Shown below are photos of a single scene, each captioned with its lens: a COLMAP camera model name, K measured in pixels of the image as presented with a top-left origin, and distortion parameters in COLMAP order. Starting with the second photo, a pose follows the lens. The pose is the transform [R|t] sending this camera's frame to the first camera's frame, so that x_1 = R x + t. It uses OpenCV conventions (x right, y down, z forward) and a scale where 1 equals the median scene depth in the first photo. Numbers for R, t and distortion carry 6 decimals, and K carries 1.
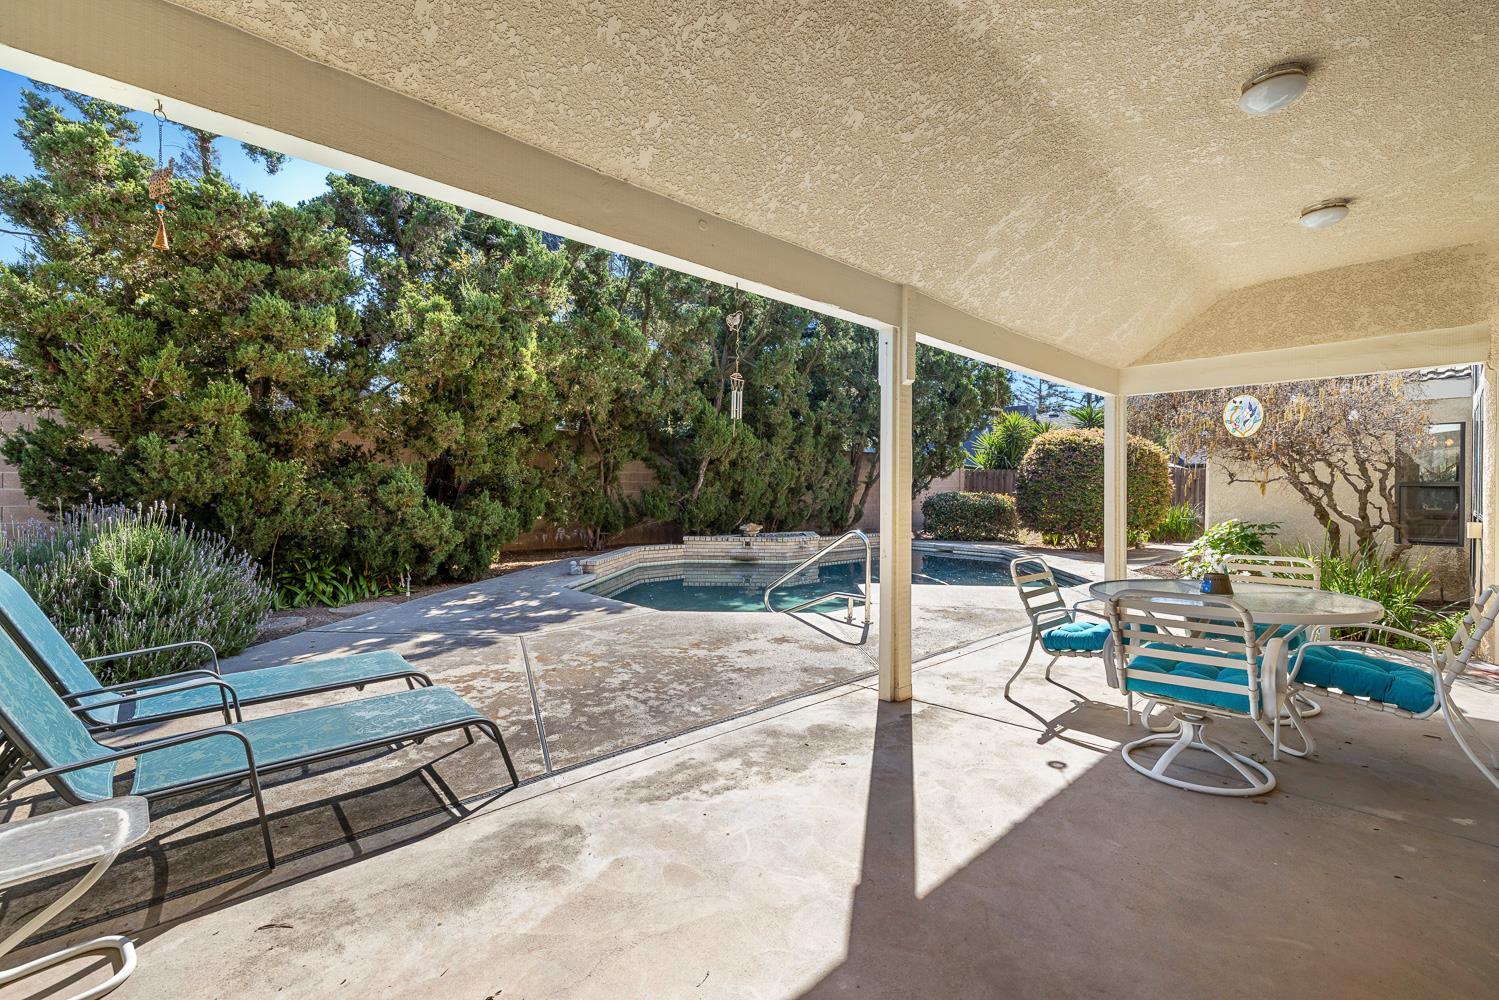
lens RADIAL K [[636.5, 0, 747.2], [0, 636.5, 494.9], [0, 0, 1]] dist [-0.001973, 0.002135]
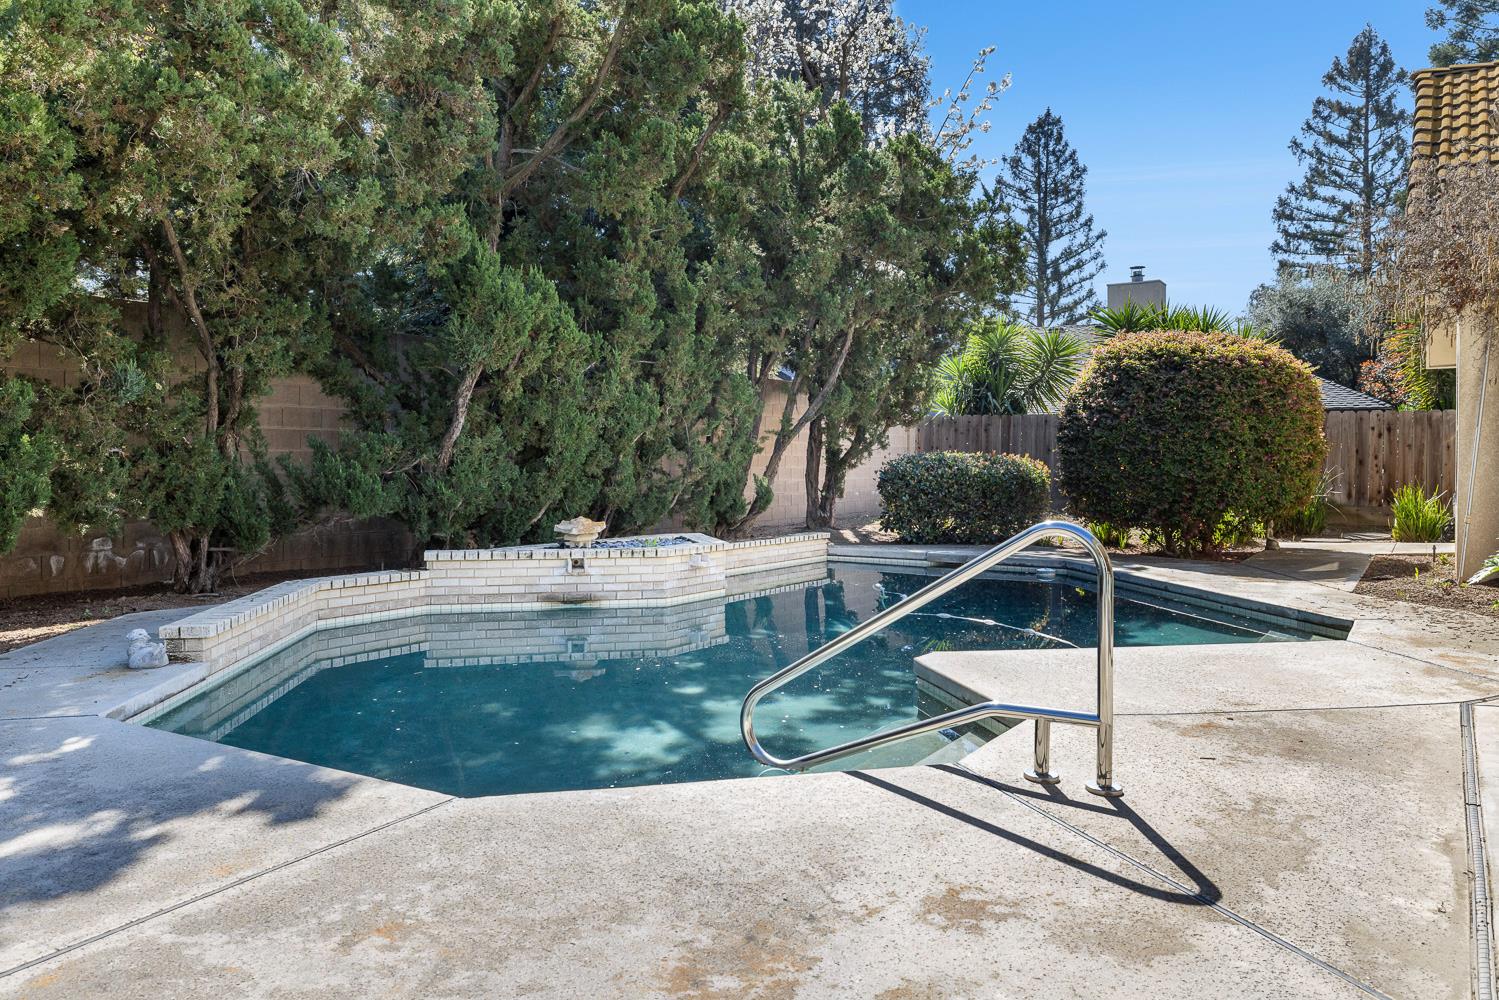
lens RADIAL K [[1083.8, 0, 744.8], [0, 1083.8, 472.2], [0, 0, 1]] dist [-0.001890, 0.006796]
pose [[0.969907, -0.010741, 0.243240, -0.065118], [0.010846, 0.999941, 0.000907, 0.013593], [-0.243235, 0.001759, 0.969966, 0.237737]]
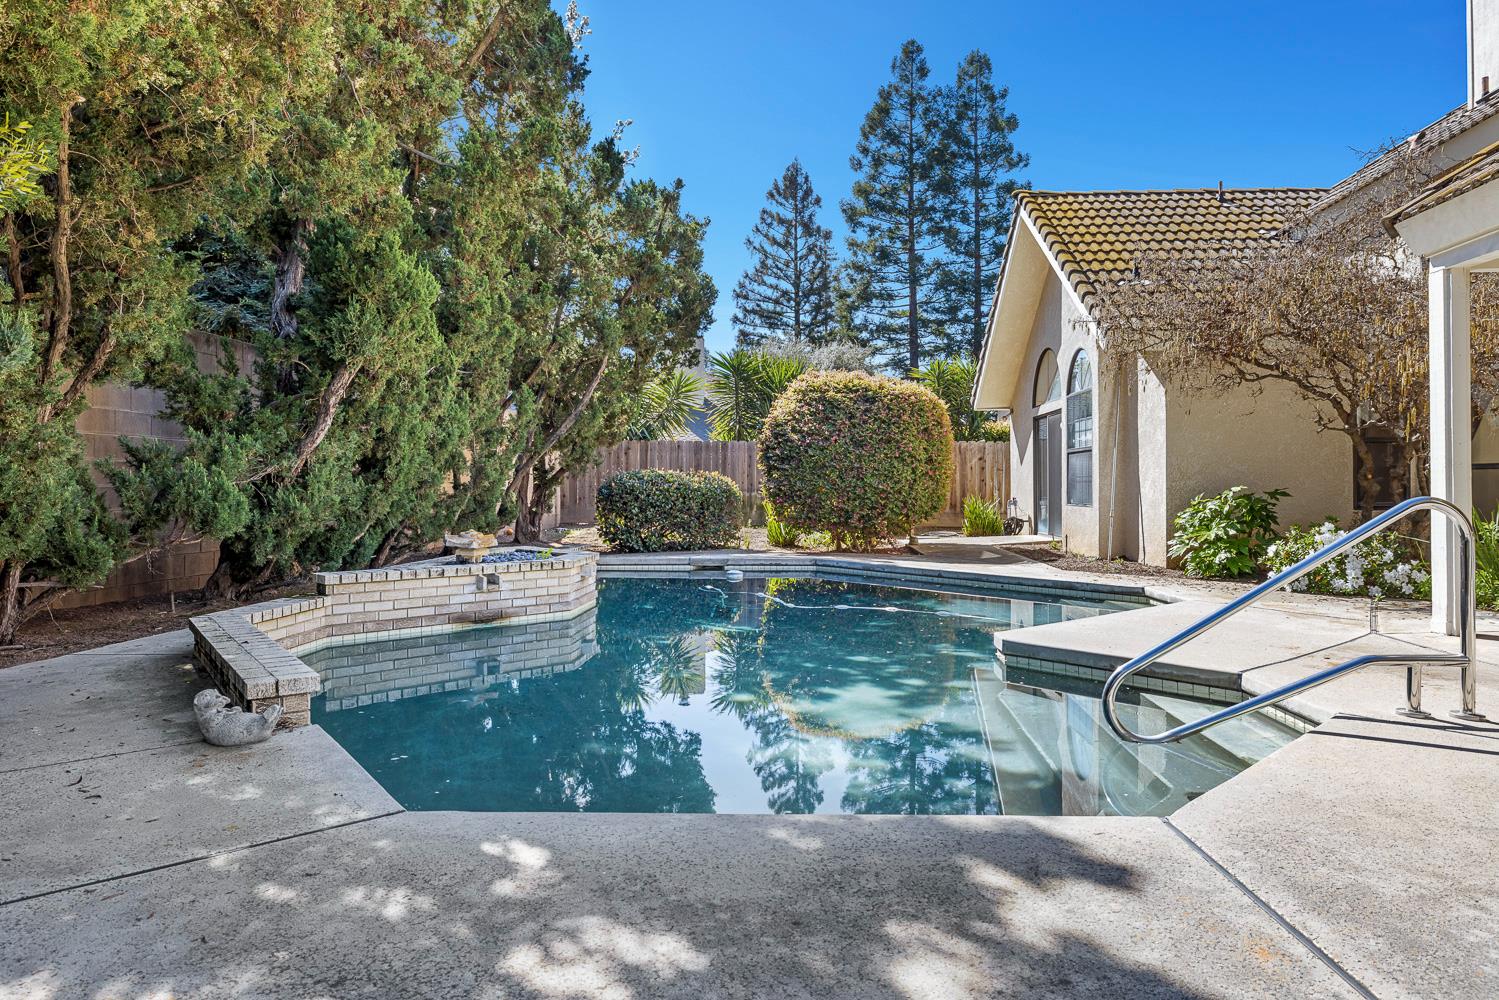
lens RADIAL K [[934.0, 0, 751.7], [0, 934.0, 490.1], [0, 0, 1]] dist [-0.005303, -0.001239]
pose [[0.727836, -0.015553, 0.685575, -0.273016], [0.019996, 0.999799, 0.001452, 0.021158], [-0.685460, 0.012652, 0.728001, 0.431057]]
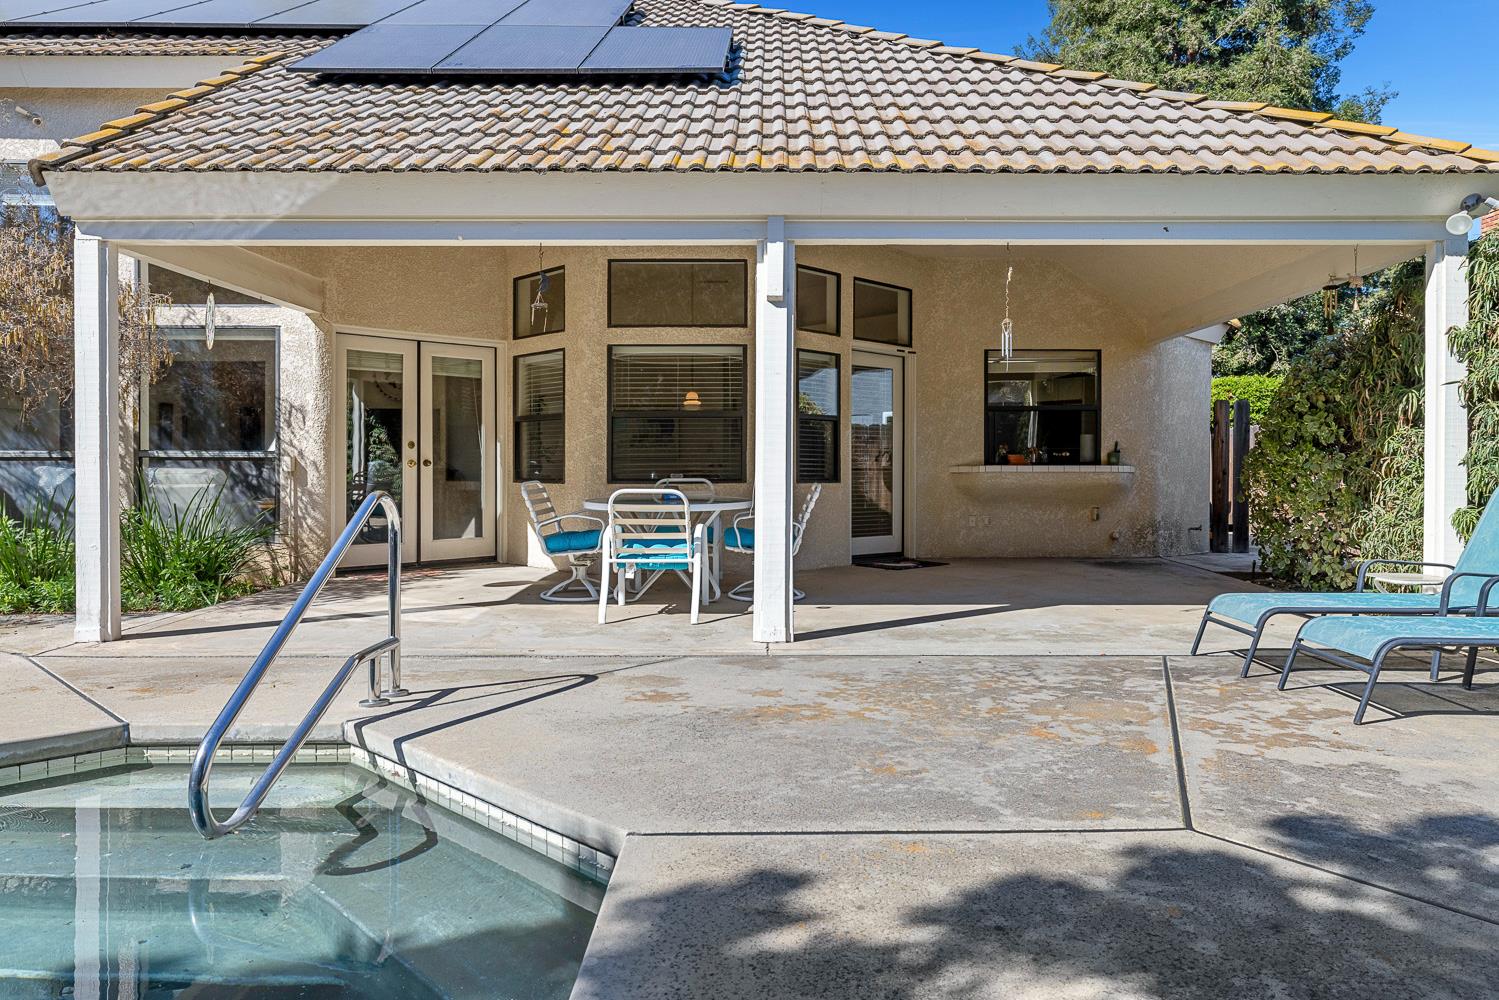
lens RADIAL K [[934.0, 0, 785.1], [0, 934.0, 472.0], [0, 0, 1]] dist [-0.005303, -0.001239]
pose [[-0.730064, -0.008251, 0.683329, -0.224741], [0.000408, 0.999922, 0.012509, 0.017103], [-0.683379, 0.009411, -0.730003, 0.636298]]
